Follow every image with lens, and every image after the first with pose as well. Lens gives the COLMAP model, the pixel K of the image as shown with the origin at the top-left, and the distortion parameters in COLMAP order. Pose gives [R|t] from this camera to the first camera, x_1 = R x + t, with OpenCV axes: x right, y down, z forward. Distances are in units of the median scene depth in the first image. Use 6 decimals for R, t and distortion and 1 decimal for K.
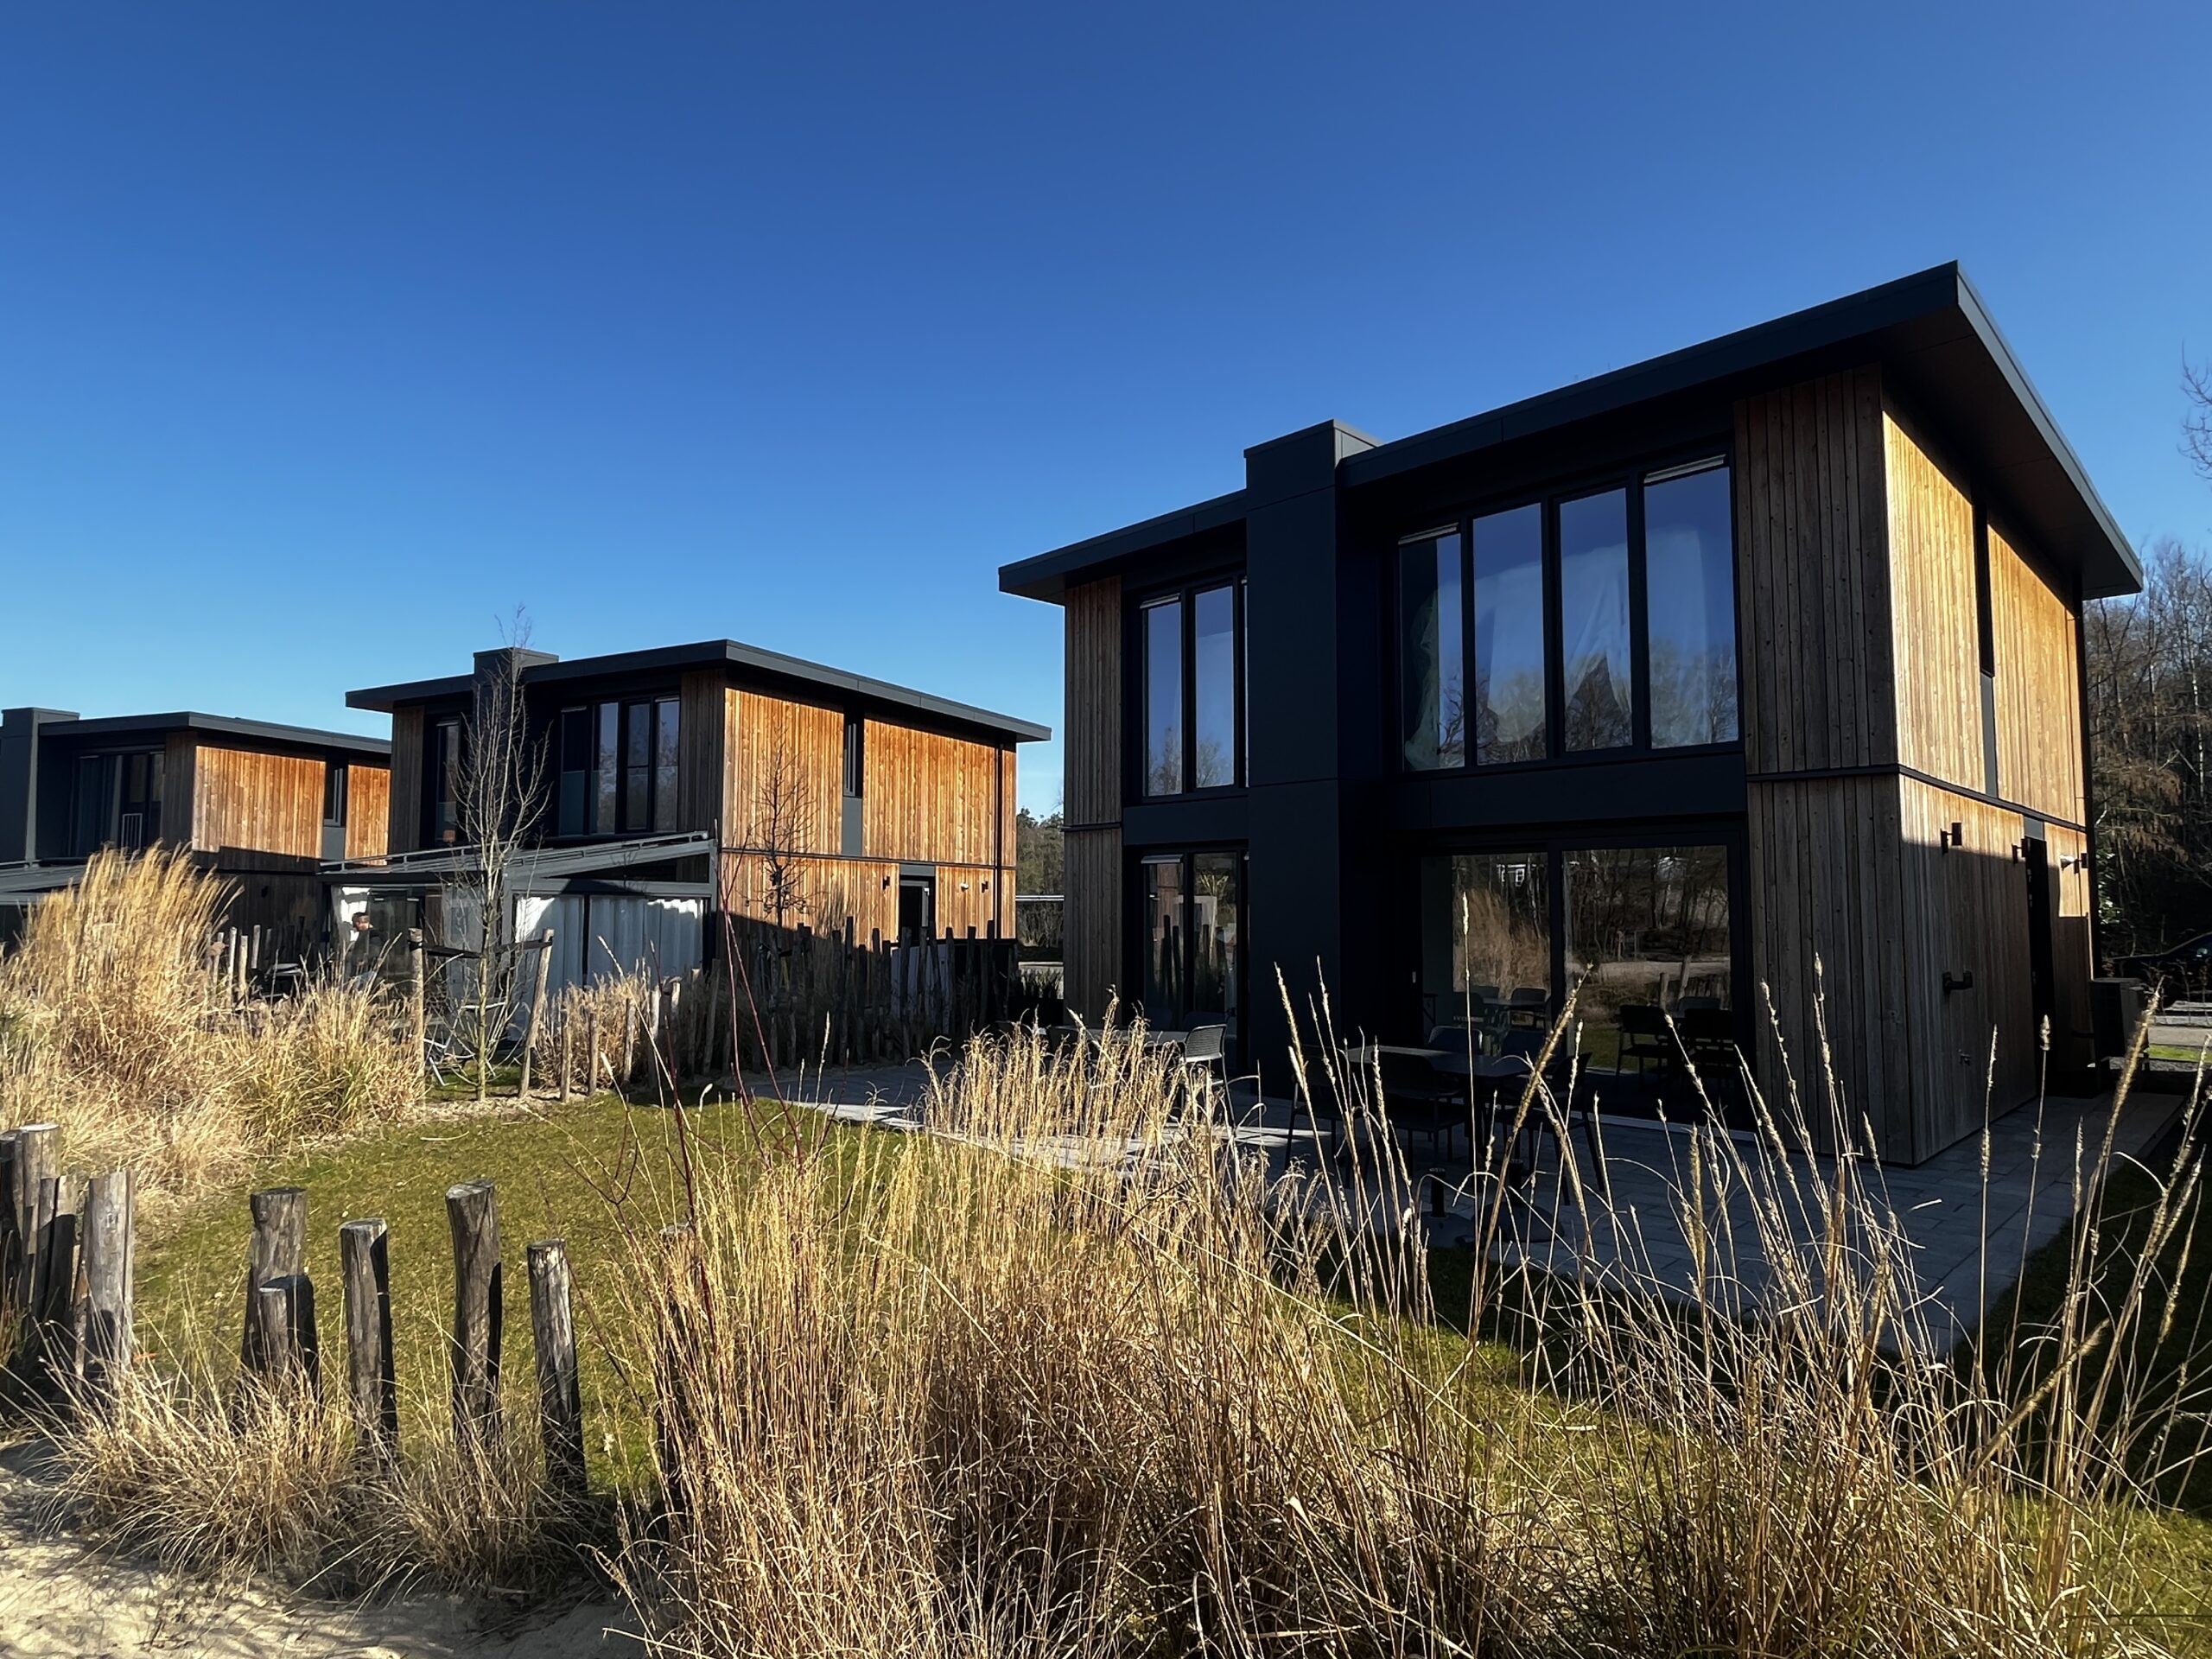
lens RADIAL K [[1173.2, 0, 1106.0], [0, 1173.2, 829.5], [0, 0, 1]] dist [-0.001315, -0.000042]
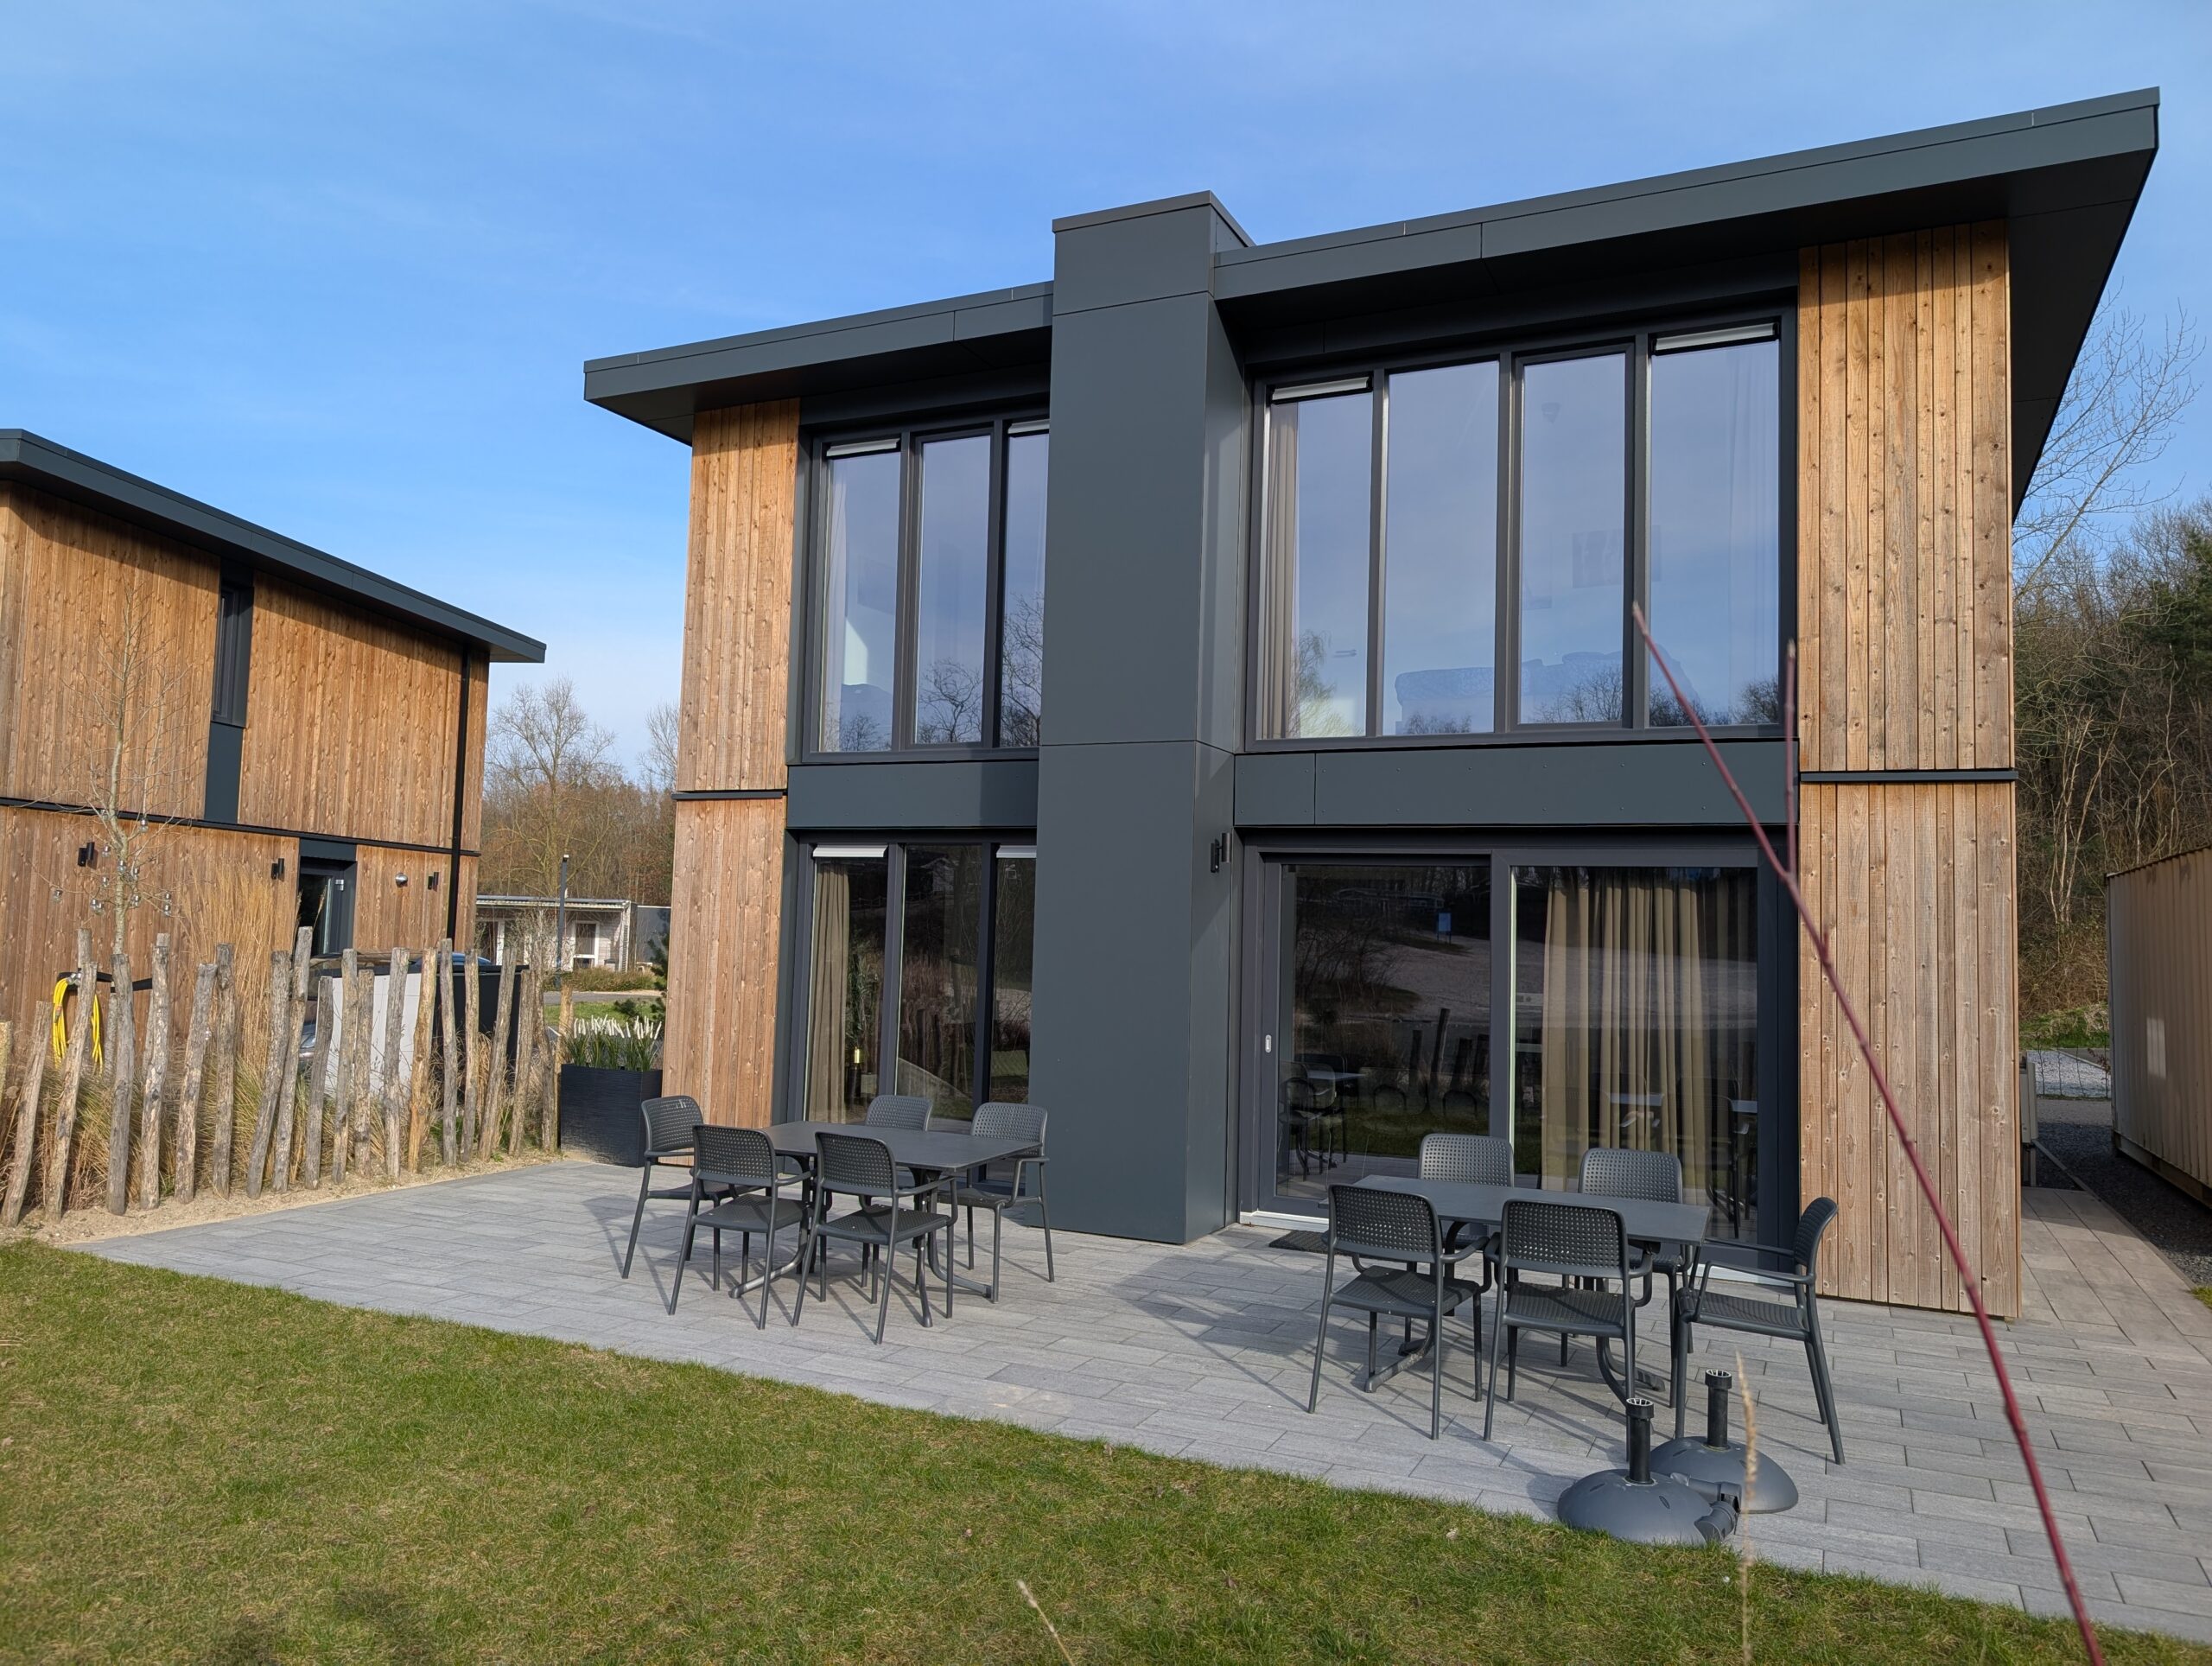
lens RADIAL K [[1595.4, 0, 1106.0], [0, 1595.4, 833.0], [0, 0, 1]] dist [0.004921, 0.000241]
pose [[0.943094, 0.048097, 0.329030, -0.125601], [-0.051178, 0.998689, 0.000704, 0.008602], [-0.328565, -0.017503, 0.944319, 0.161484]]
